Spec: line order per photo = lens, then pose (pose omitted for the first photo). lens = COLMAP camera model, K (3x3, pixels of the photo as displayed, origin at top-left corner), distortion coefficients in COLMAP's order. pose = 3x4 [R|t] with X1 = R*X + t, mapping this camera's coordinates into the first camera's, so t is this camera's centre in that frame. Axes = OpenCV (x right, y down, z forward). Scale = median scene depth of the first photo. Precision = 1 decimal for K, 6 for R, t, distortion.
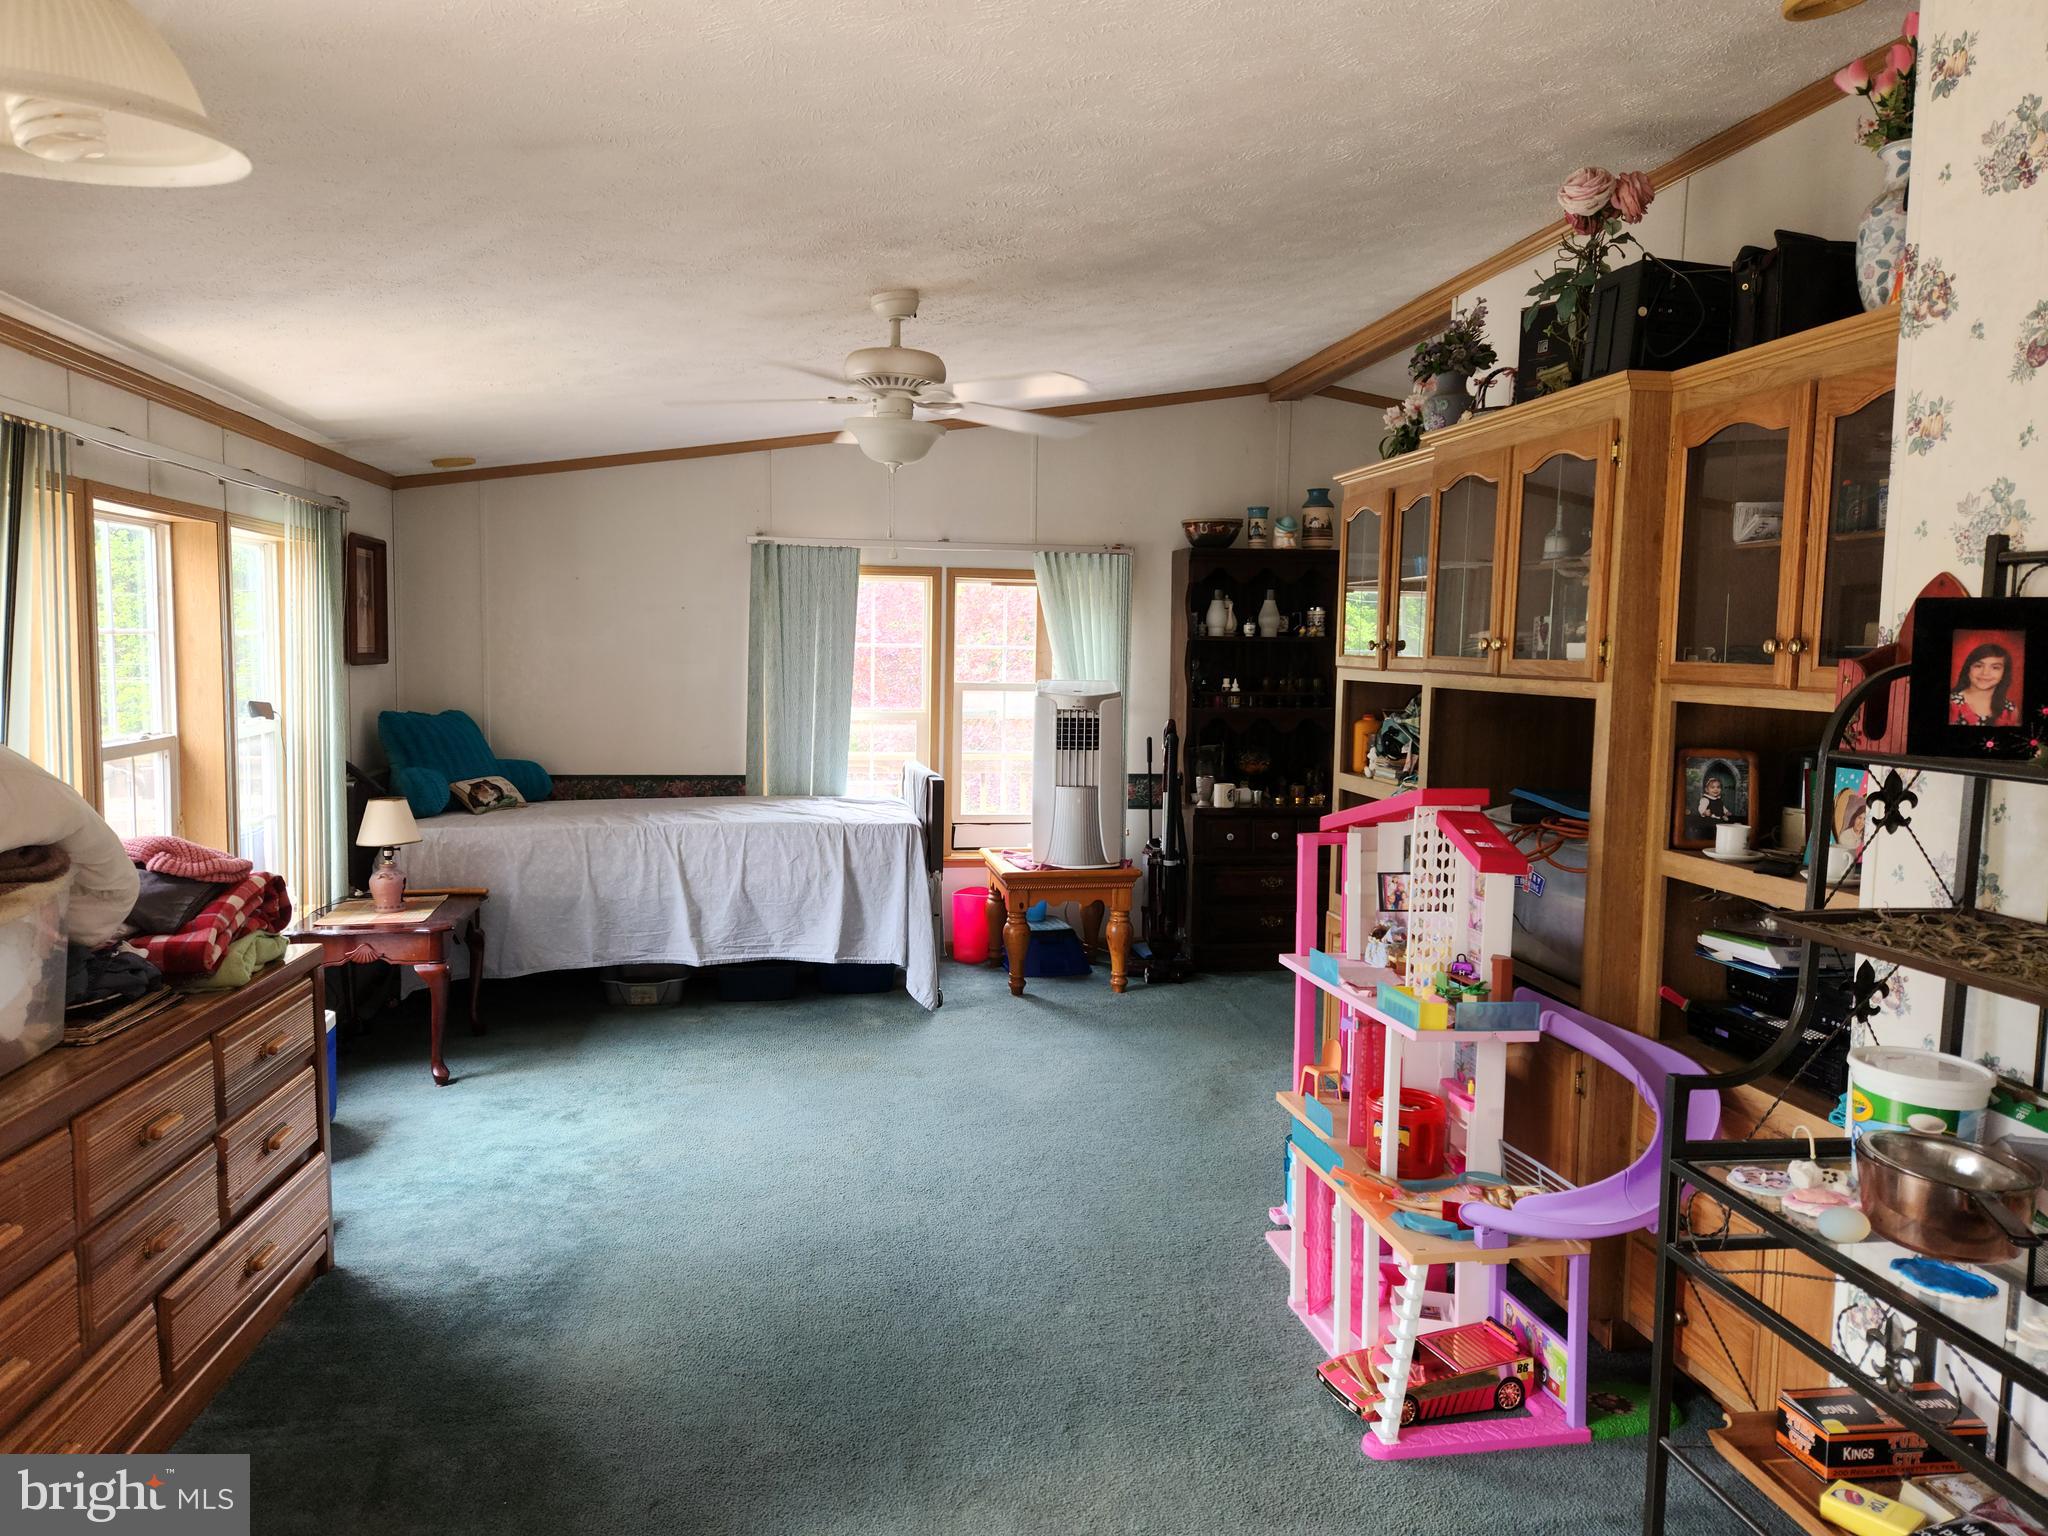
lens RADIAL K [[1368.7, 0, 1040.3], [0, 1368.7, 760.1], [0, 0, 1]] dist [0.078642, -0.054346]
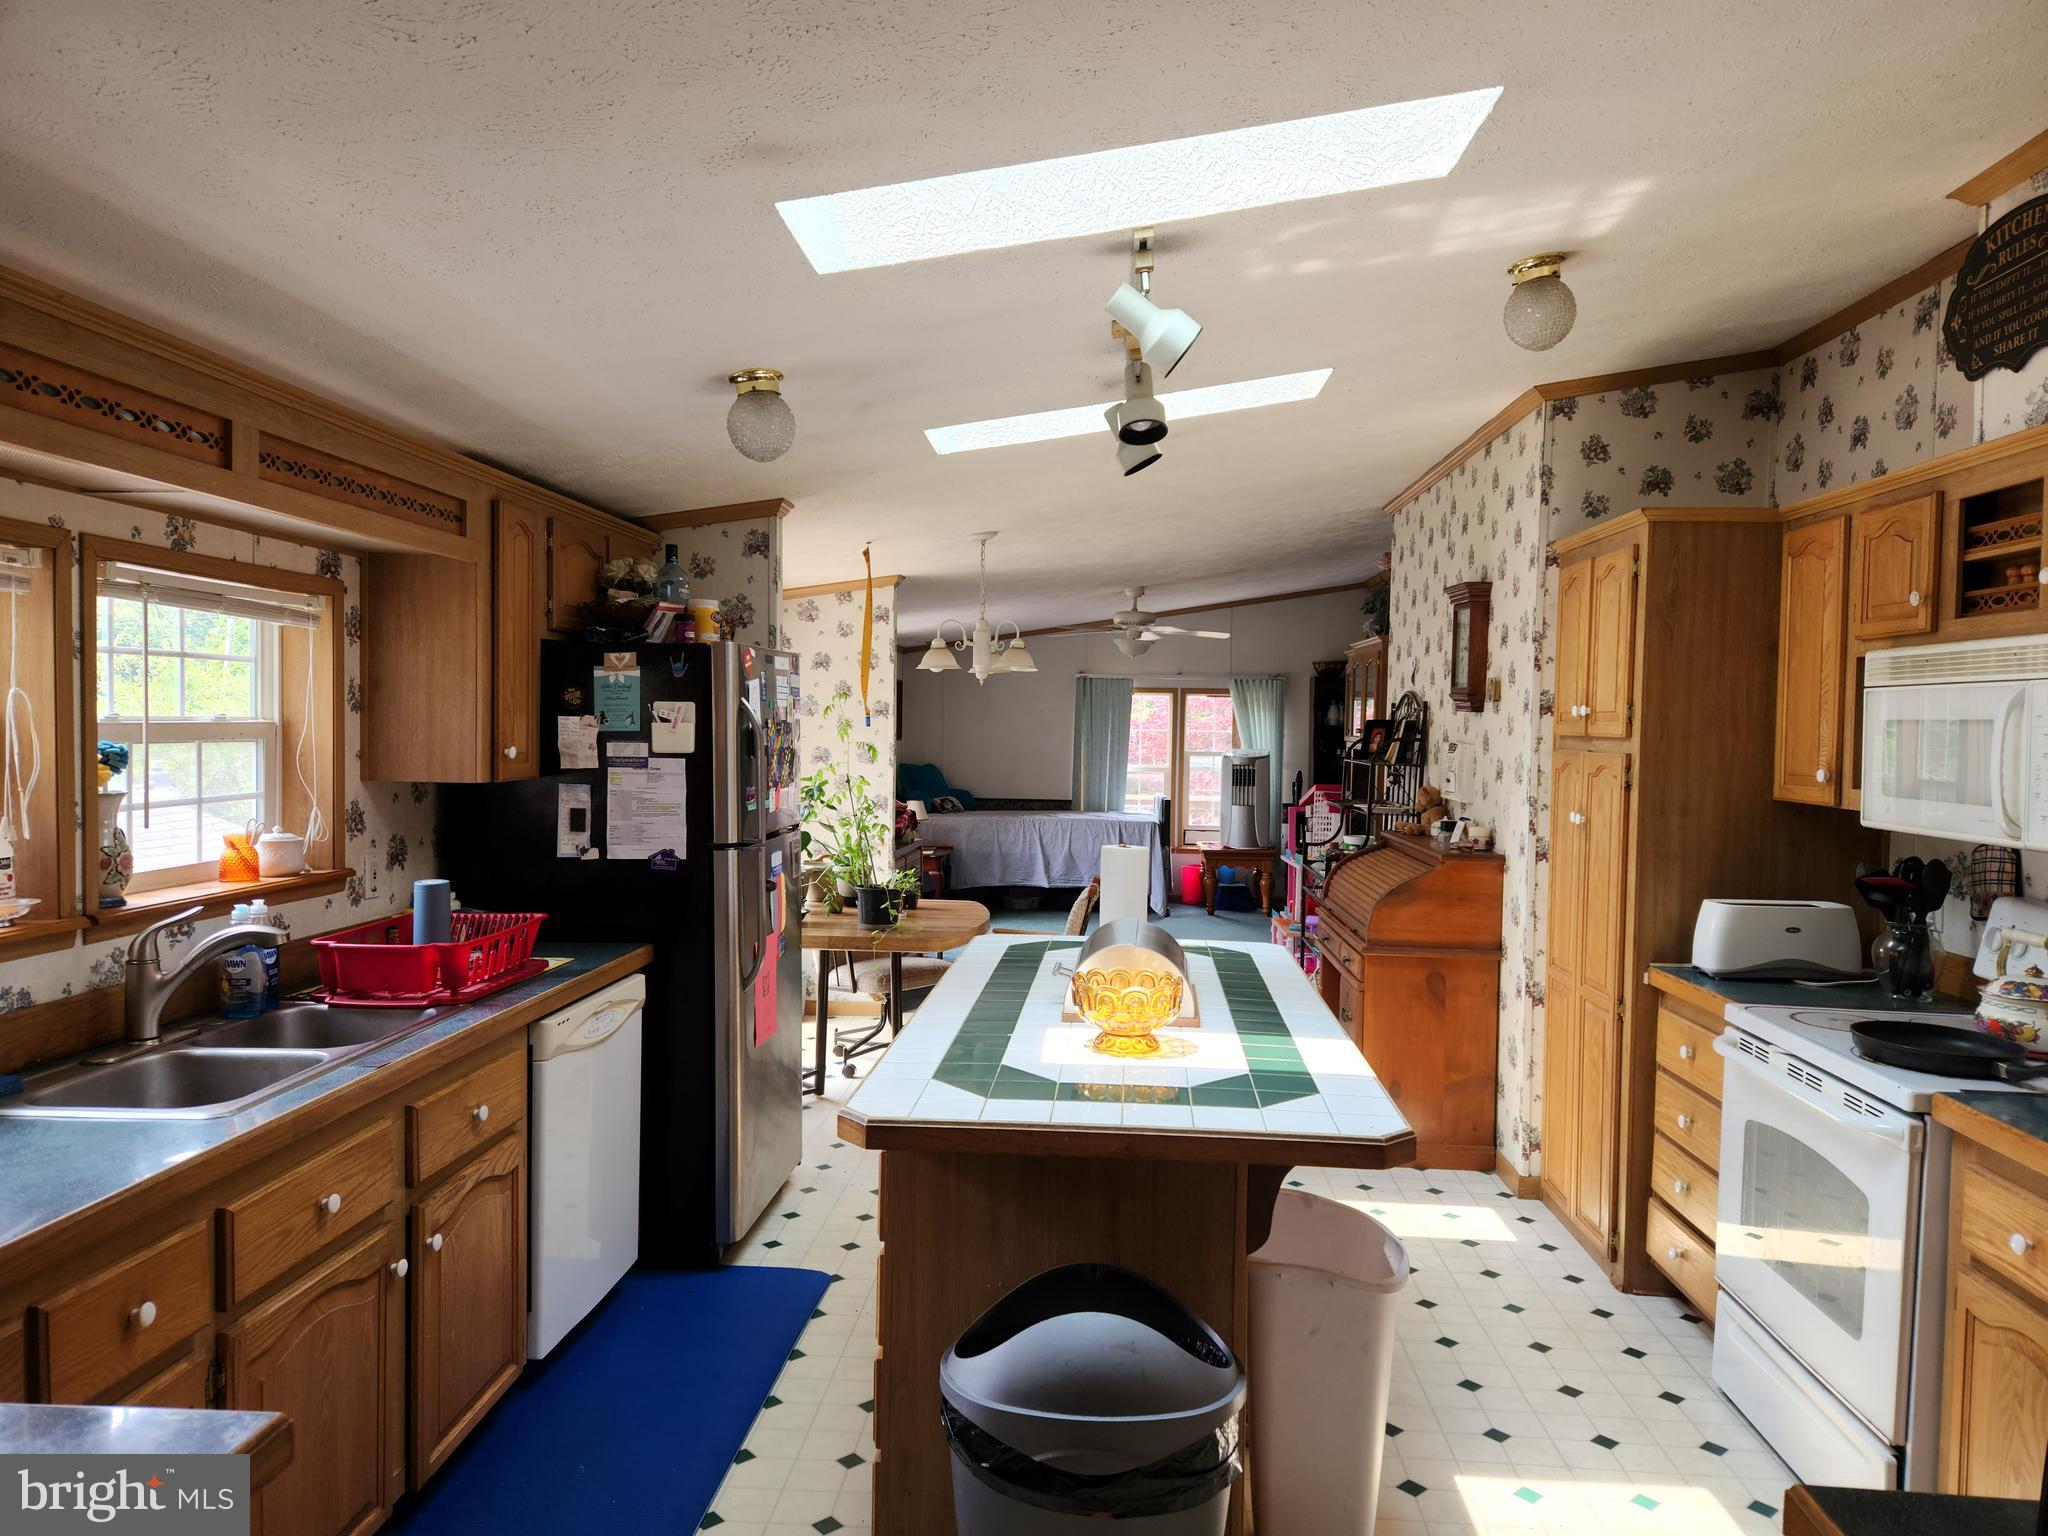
lens RADIAL K [[1368.7, 0, 1040.3], [0, 1368.7, 760.1], [0, 0, 1]] dist [0.078642, -0.054346]
pose [[0.972385, 0.004937, -0.233331, 0.193157], [-0.019174, 0.998086, -0.058790, 0.072627], [0.232595, 0.061640, 0.970618, -0.889702]]
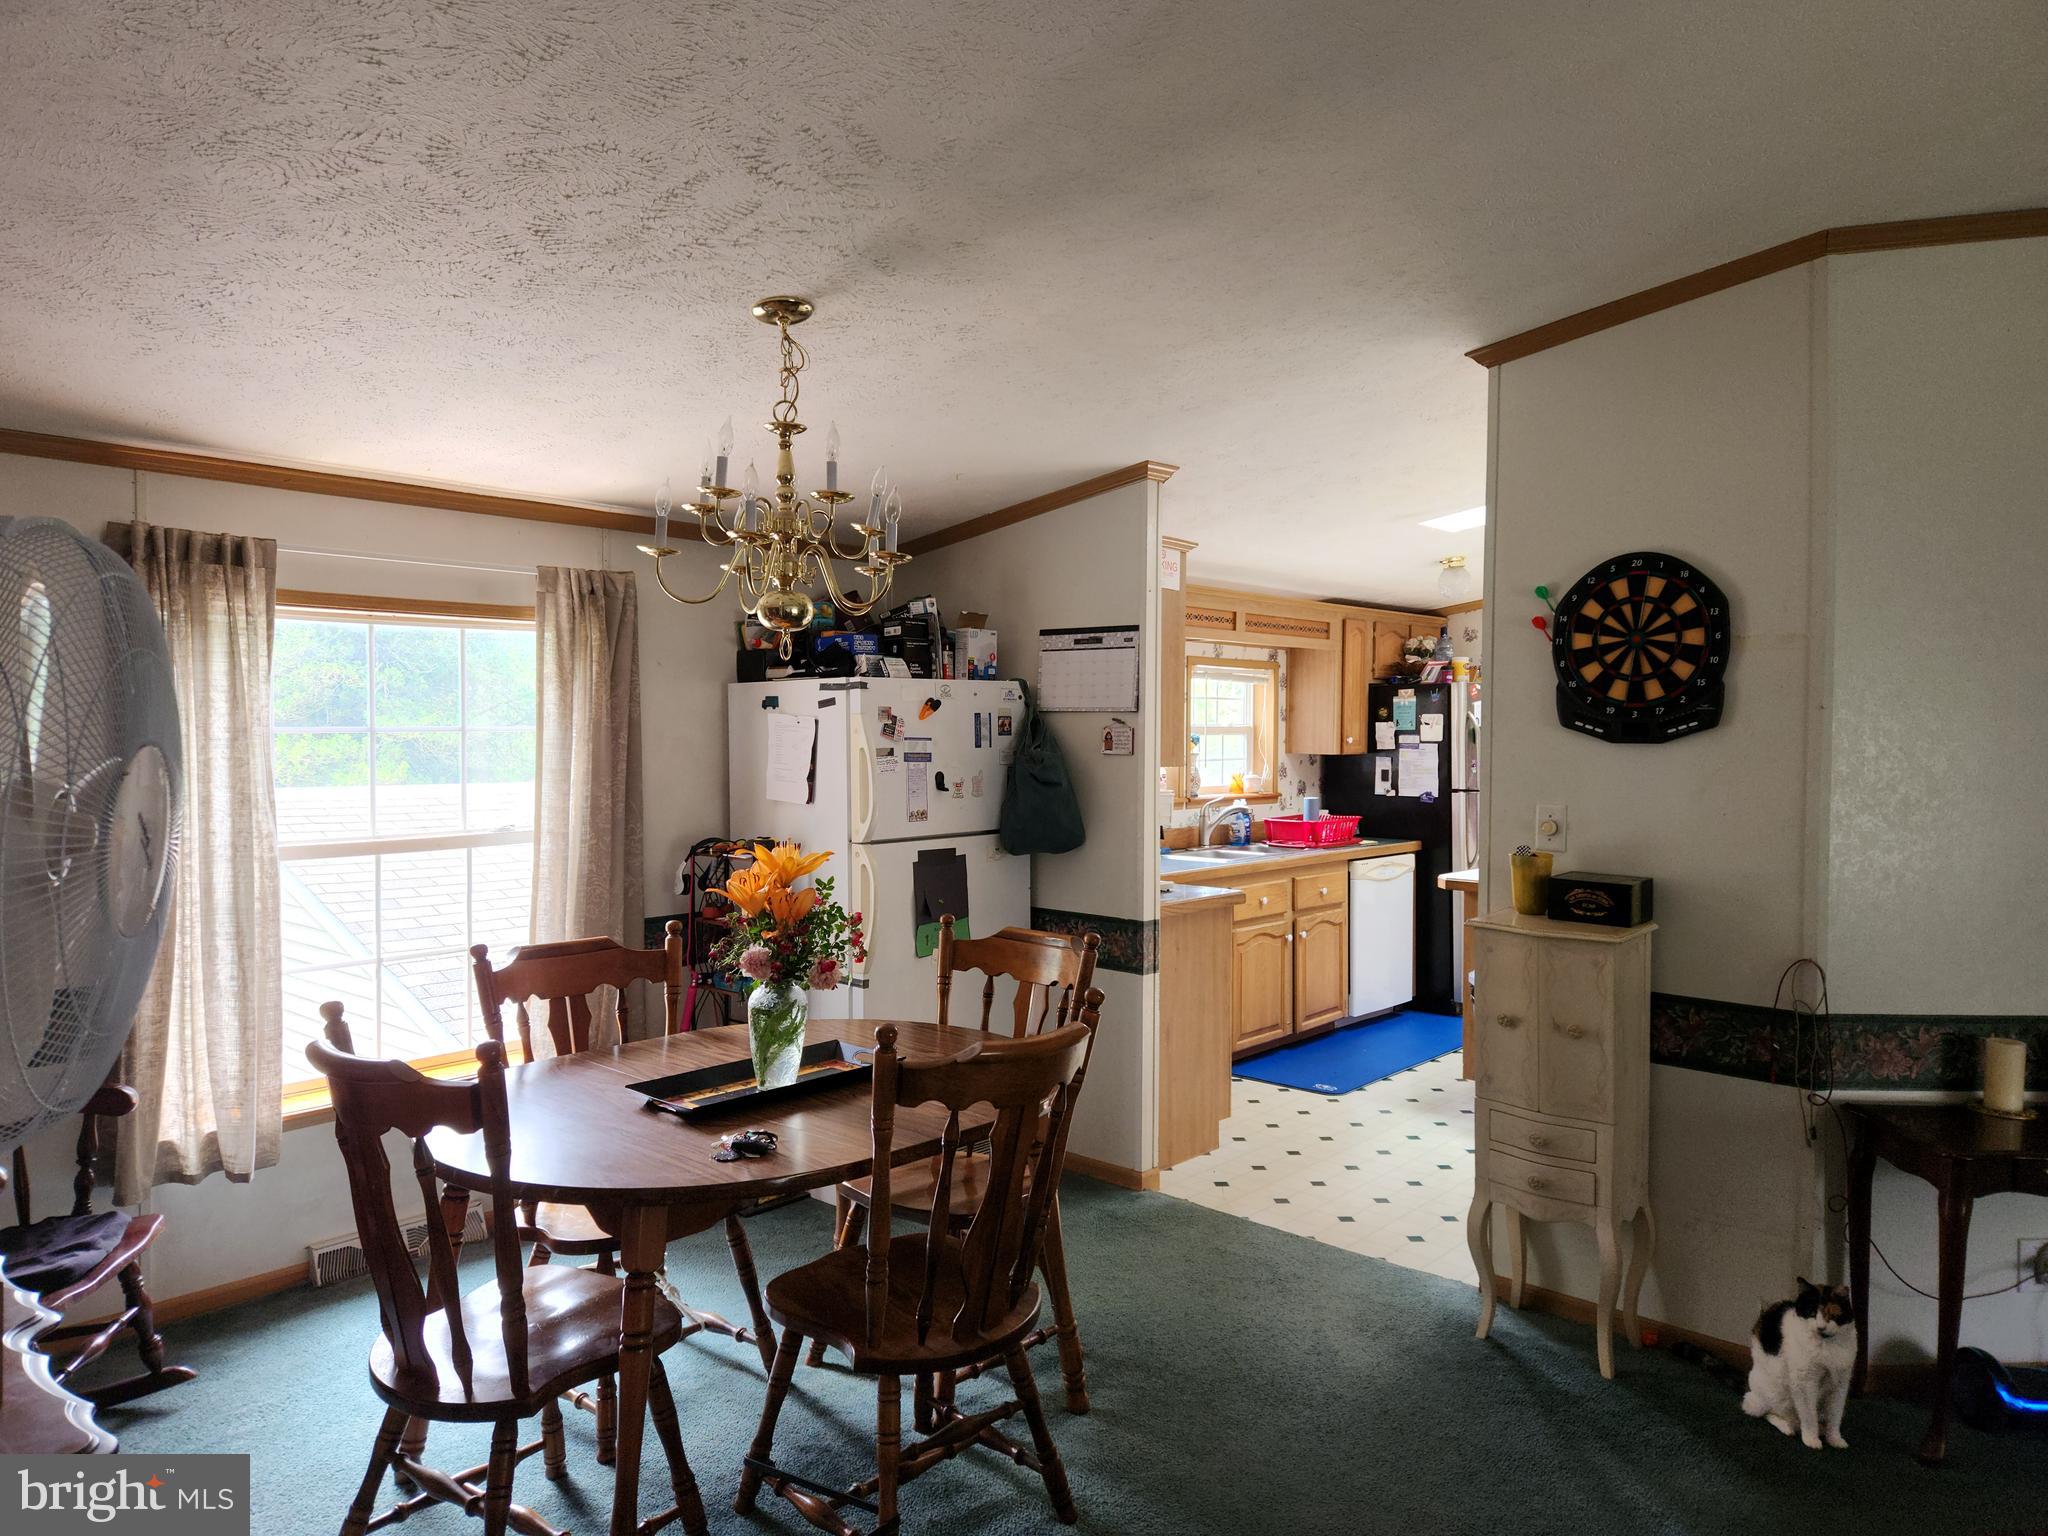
lens RADIAL K [[1368.7, 0, 1040.3], [0, 1368.7, 760.1], [0, 0, 1]] dist [0.078642, -0.054346]
pose [[0.618904, 0.010672, -0.785394, 1.506679], [-0.063988, 0.997269, -0.036873, 0.214736], [0.782856, 0.073077, 0.617897, -2.250922]]
